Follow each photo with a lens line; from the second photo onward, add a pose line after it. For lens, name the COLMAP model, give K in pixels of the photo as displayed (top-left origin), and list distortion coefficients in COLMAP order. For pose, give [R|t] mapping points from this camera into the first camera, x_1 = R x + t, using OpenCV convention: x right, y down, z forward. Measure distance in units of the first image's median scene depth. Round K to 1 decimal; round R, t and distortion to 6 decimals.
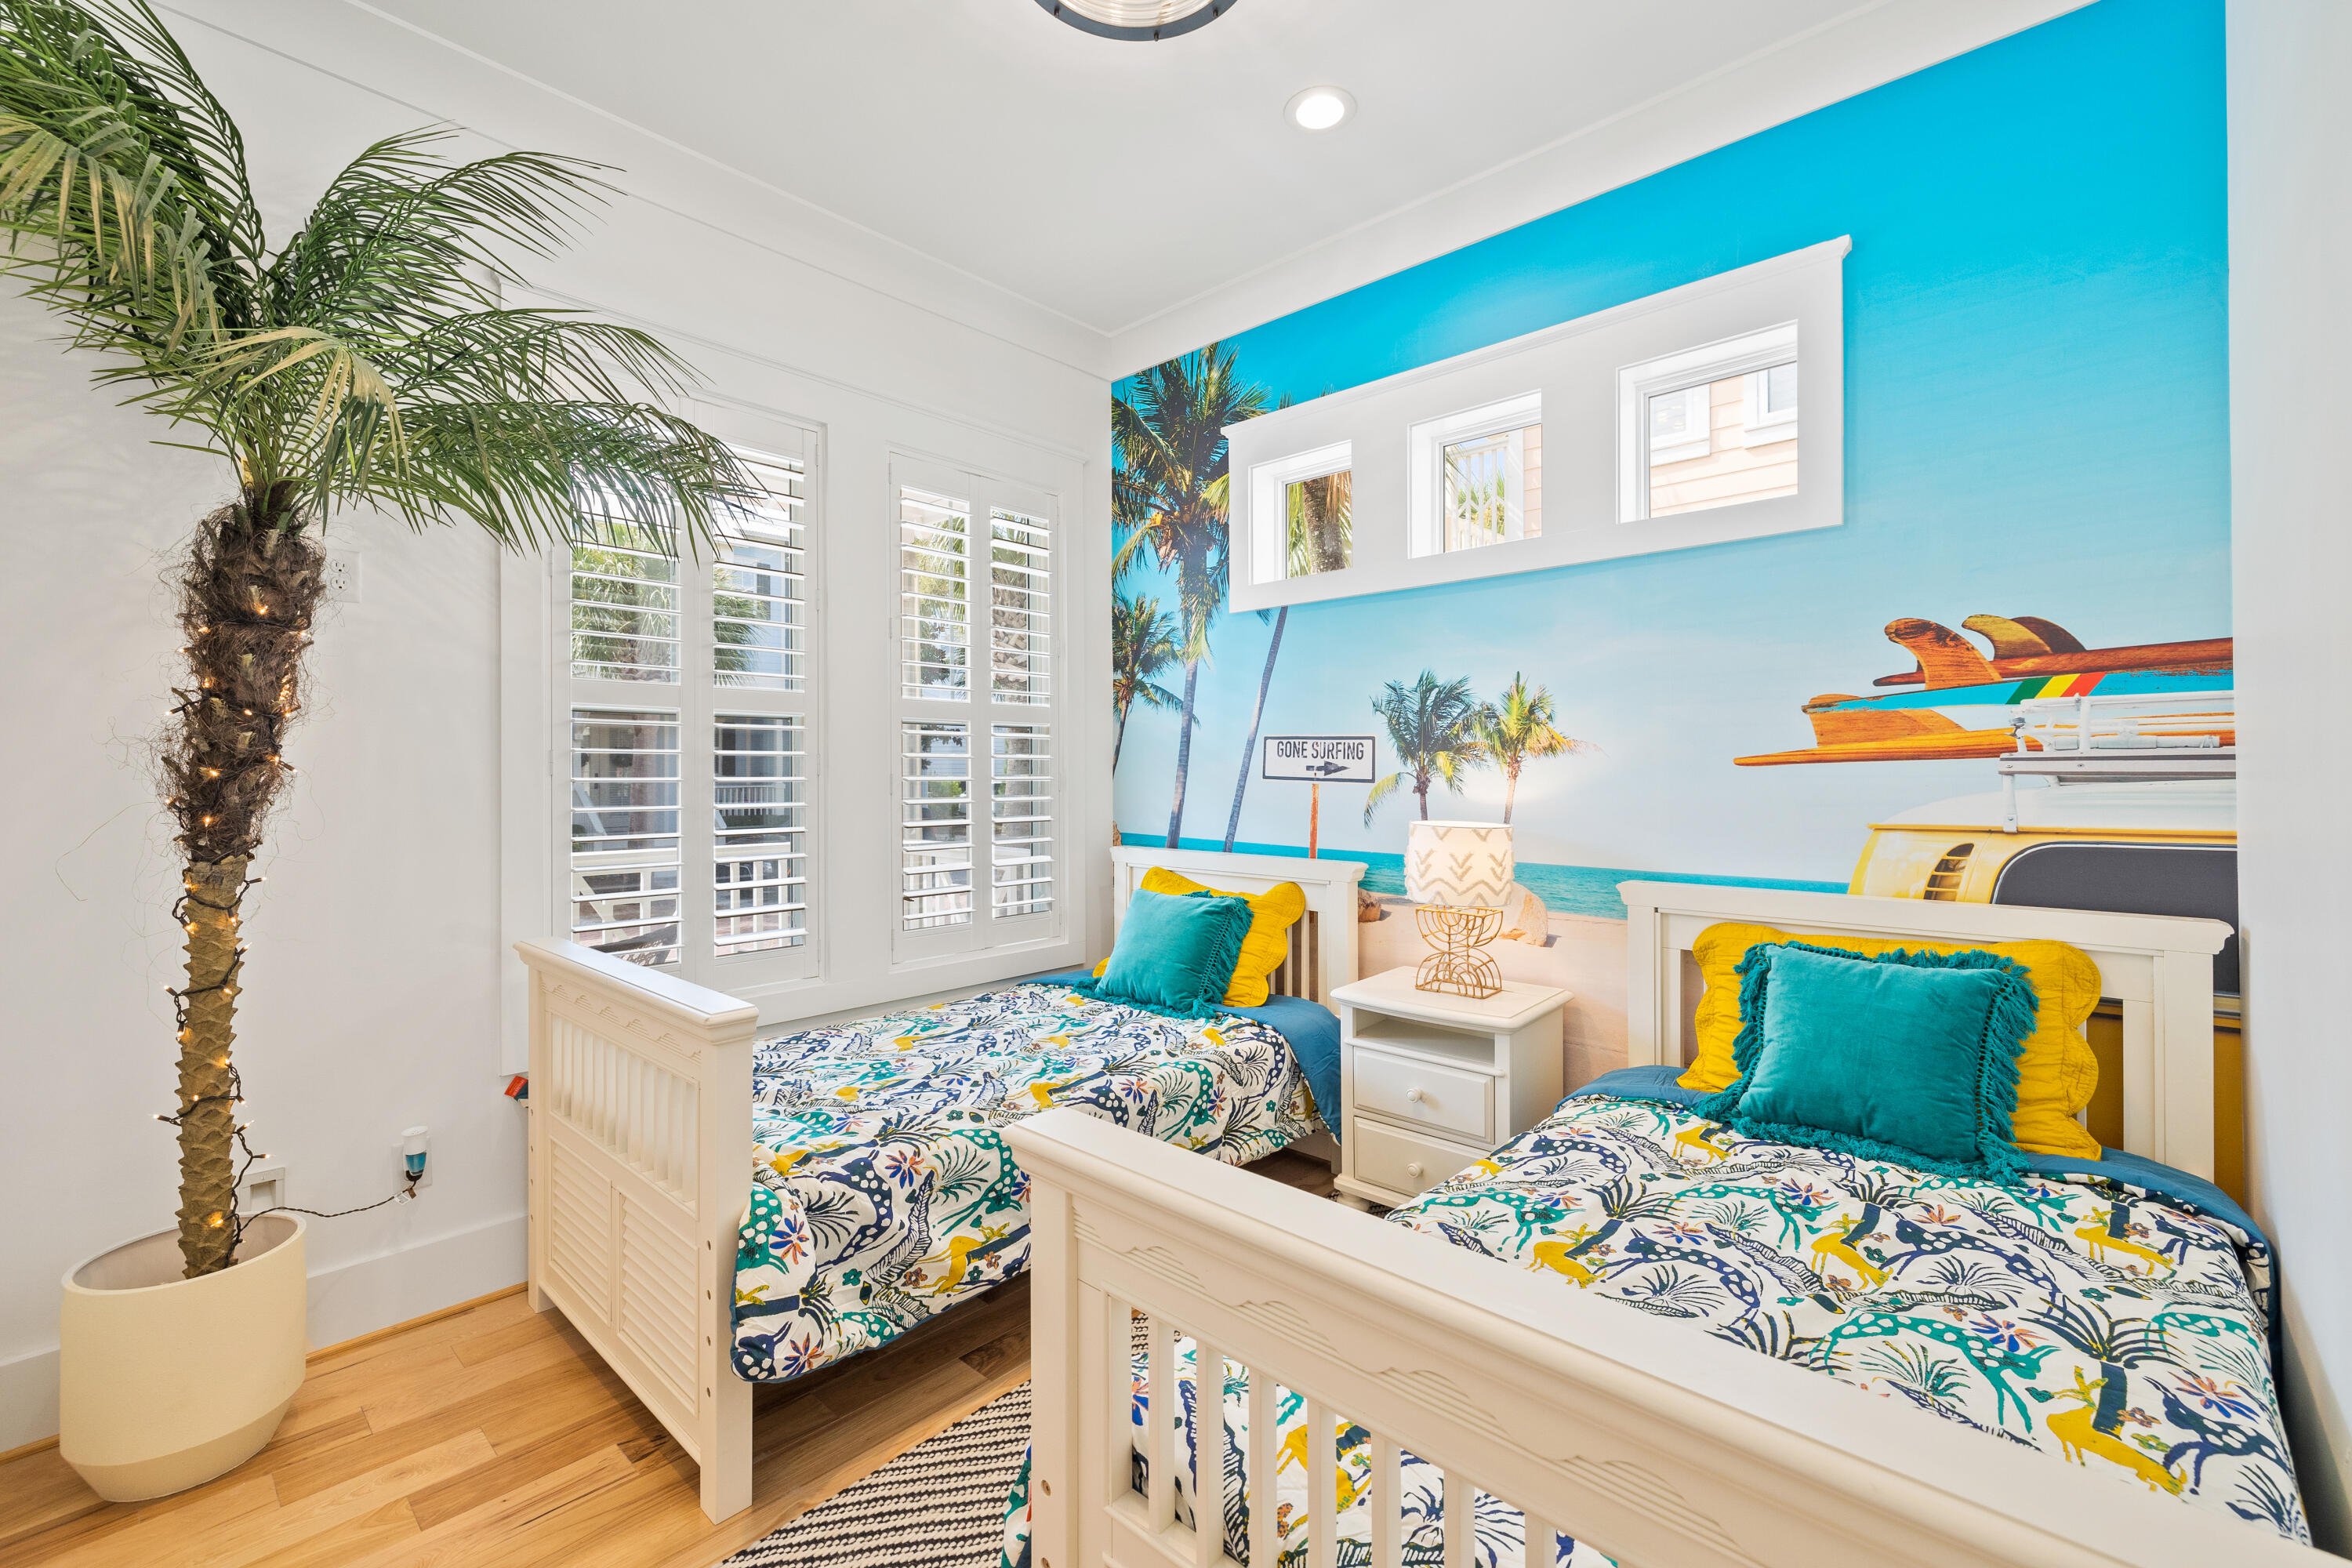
lens RADIAL K [[987.4, 0, 1184.1], [0, 987.4, 780.0], [0, 0, 1]] dist [-0.002349, 0.001257]
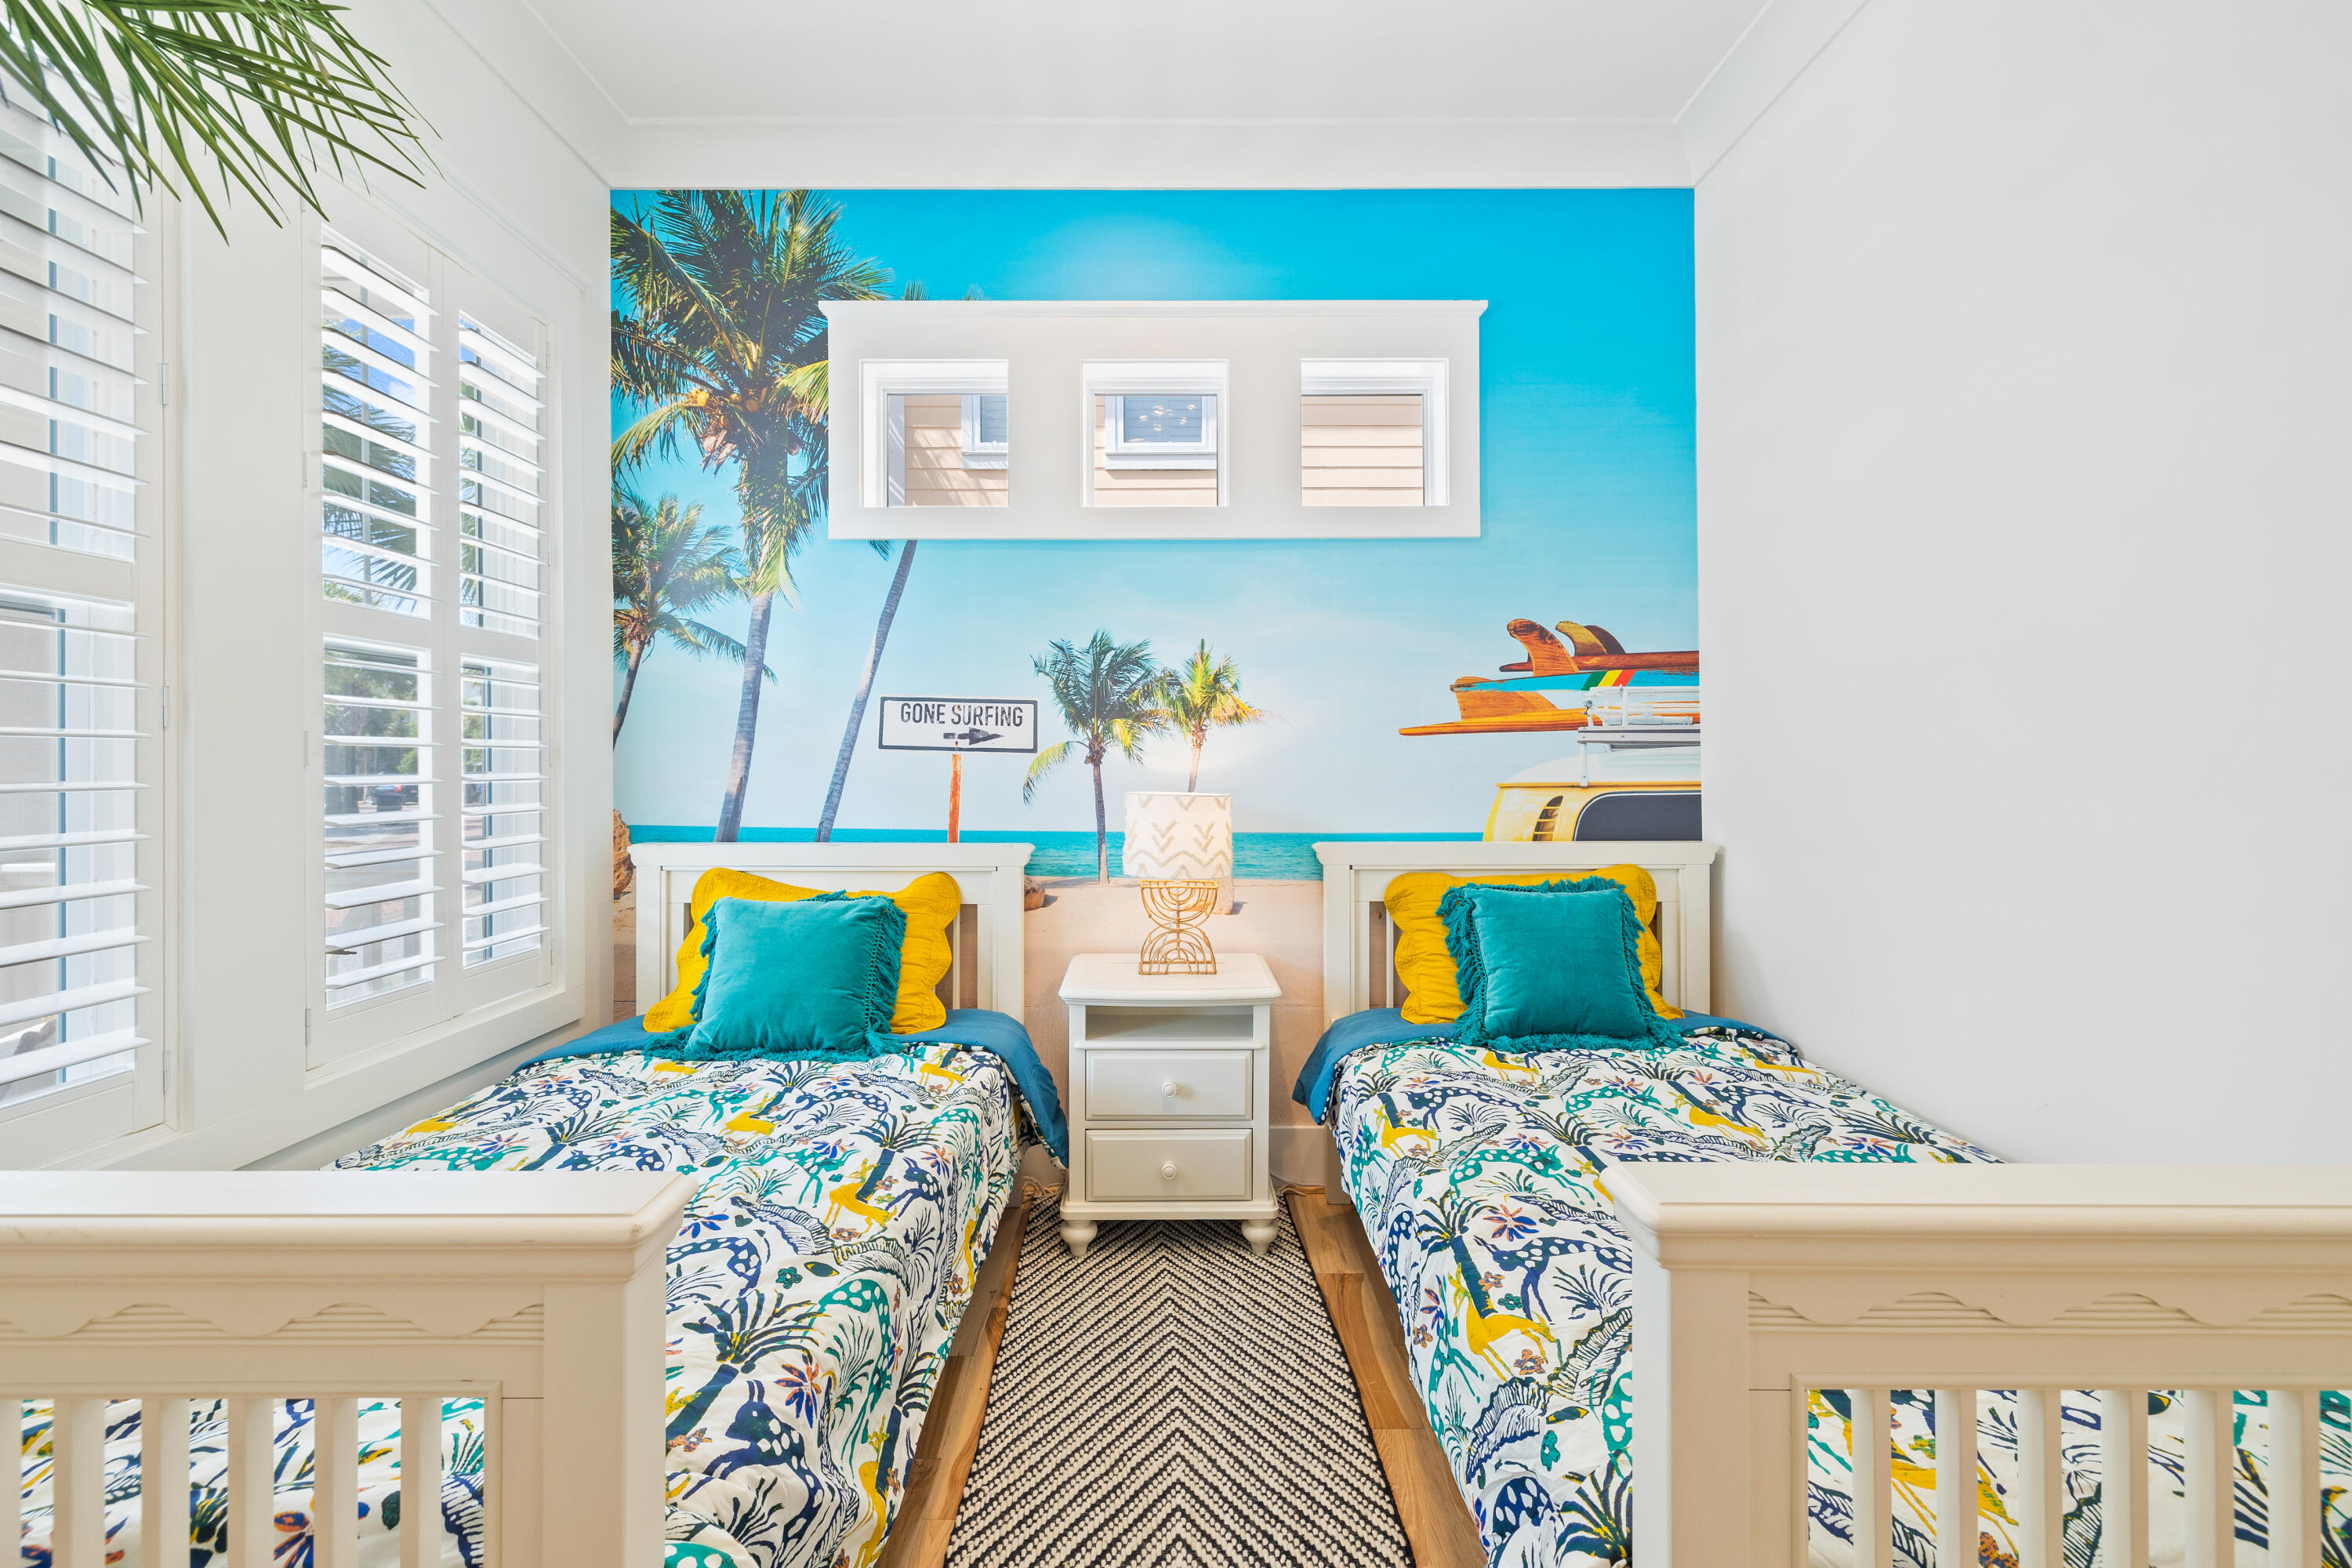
lens RADIAL K [[987.4, 0, 1173.5], [0, 987.4, 766.3], [0, 0, 1]] dist [-0.002349, 0.001257]
pose [[0.740004, -0.001650, 0.672600, -0.381538], [0.004818, 0.999984, -0.002848, 0.022022], [-0.672585, 0.005348, 0.740001, 0.316624]]
